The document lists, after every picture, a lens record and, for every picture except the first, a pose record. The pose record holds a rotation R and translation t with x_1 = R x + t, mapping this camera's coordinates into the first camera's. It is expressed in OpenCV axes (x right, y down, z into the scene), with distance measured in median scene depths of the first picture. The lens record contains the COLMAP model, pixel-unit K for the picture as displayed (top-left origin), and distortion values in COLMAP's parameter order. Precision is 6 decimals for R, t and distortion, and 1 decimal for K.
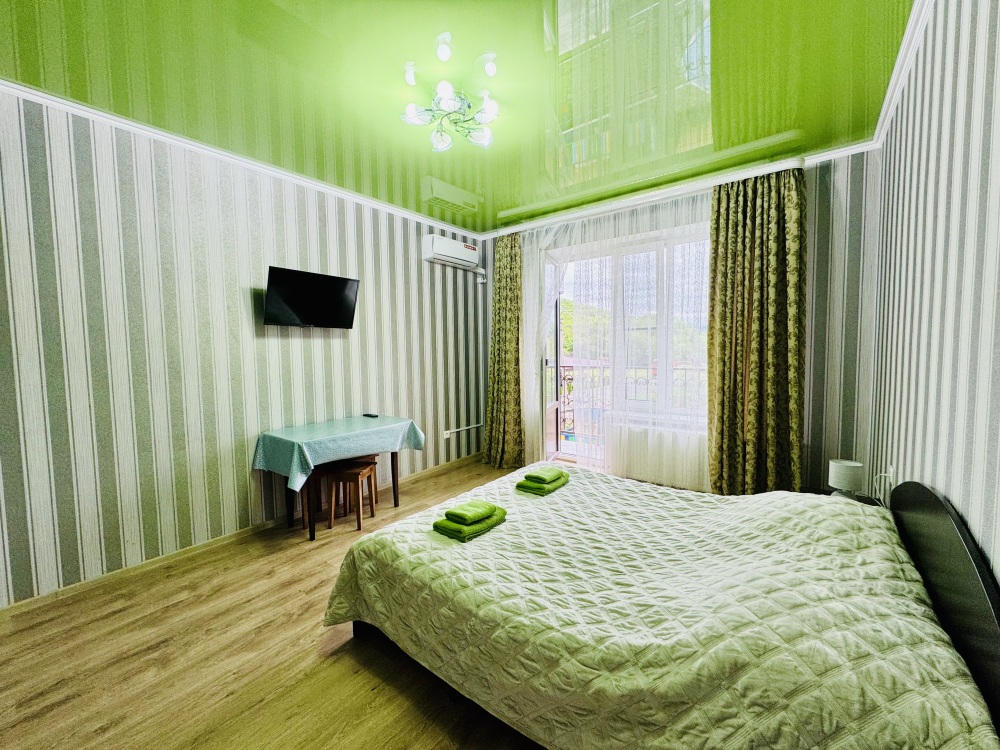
lens RADIAL K [[398.2, 0, 500.0], [0, 398.2, 375.0], [0, 0, 1]] dist [0.000077, 0.000261]
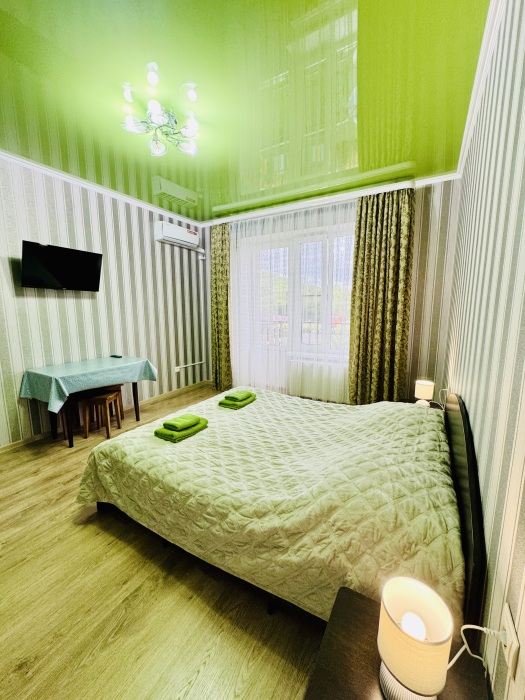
lens RADIAL K [[279.5, 0, 263.7], [0, 279.5, 350.6], [0, 0, 1]] dist [-0.002045, 0.000549]
pose [[0.991381, -0.007204, 0.130815, 0.066293], [-0.003830, 0.996466, 0.083906, -0.000130], [-0.130957, -0.083684, 0.987850, -0.010975]]
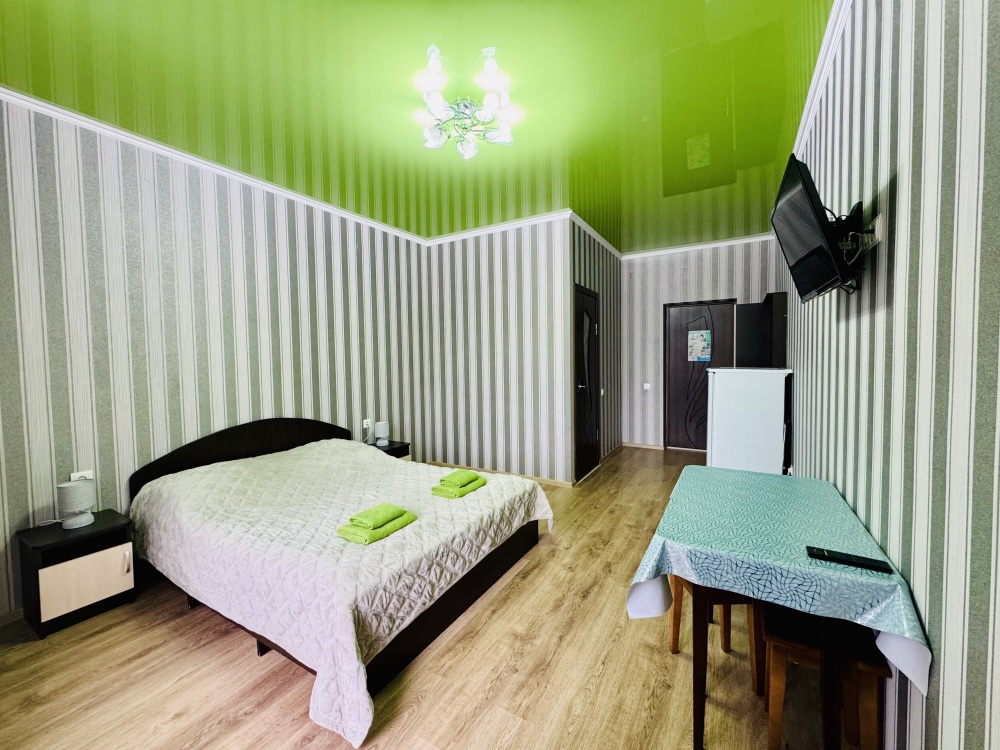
lens RADIAL K [[399.3, 0, 499.8], [0, 399.3, 373.9], [0, 0, 1]] dist [-0.002045, 0.000549]
pose [[-0.992068, 0.035320, -0.120636, -0.042393], [0.021963, 0.993655, 0.110308, -0.105116], [0.123766, 0.106783, -0.986549, 1.691105]]
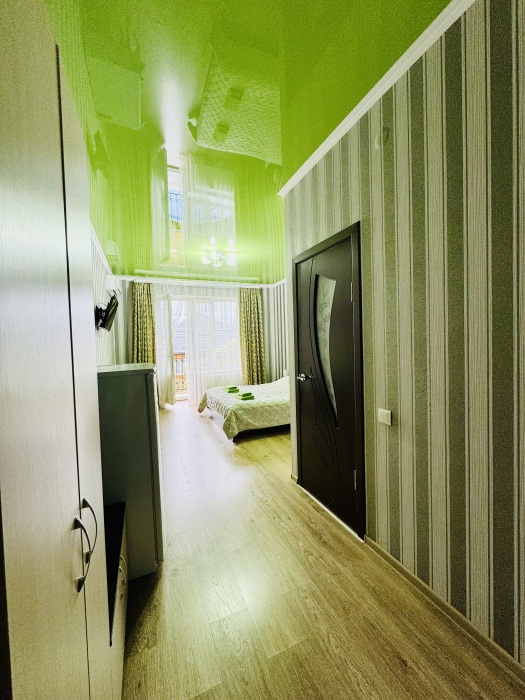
lens RADIAL K [[279.5, 0, 263.7], [0, 279.5, 350.6], [0, 0, 1]] dist [-0.002045, 0.000549]
pose [[0.479845, -0.027864, 0.876911, -1.388829], [0.080682, 0.996662, -0.012480, 0.038139], [-0.873635, 0.076739, 0.480492, -0.133938]]
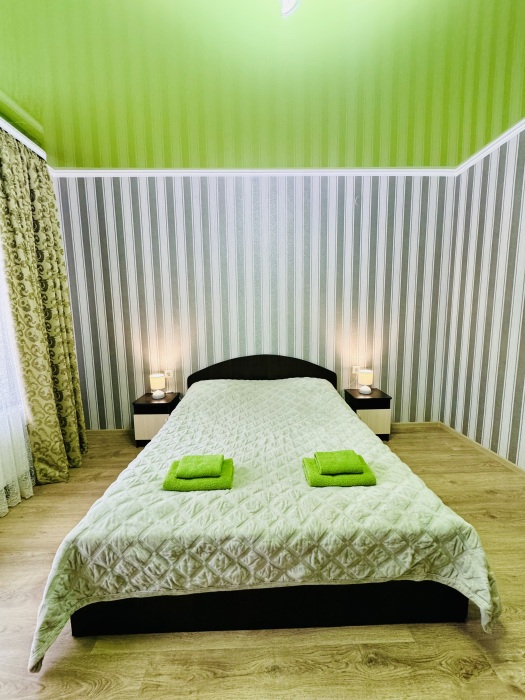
lens RADIAL K [[279.5, 0, 263.7], [0, 279.5, 350.6], [0, 0, 1]] dist [-0.002045, 0.000549]
pose [[-0.631523, -0.074299, 0.771789, -0.362222], [0.074852, 0.984907, 0.156064, -0.050238], [-0.771736, 0.156328, -0.616430, 1.149987]]
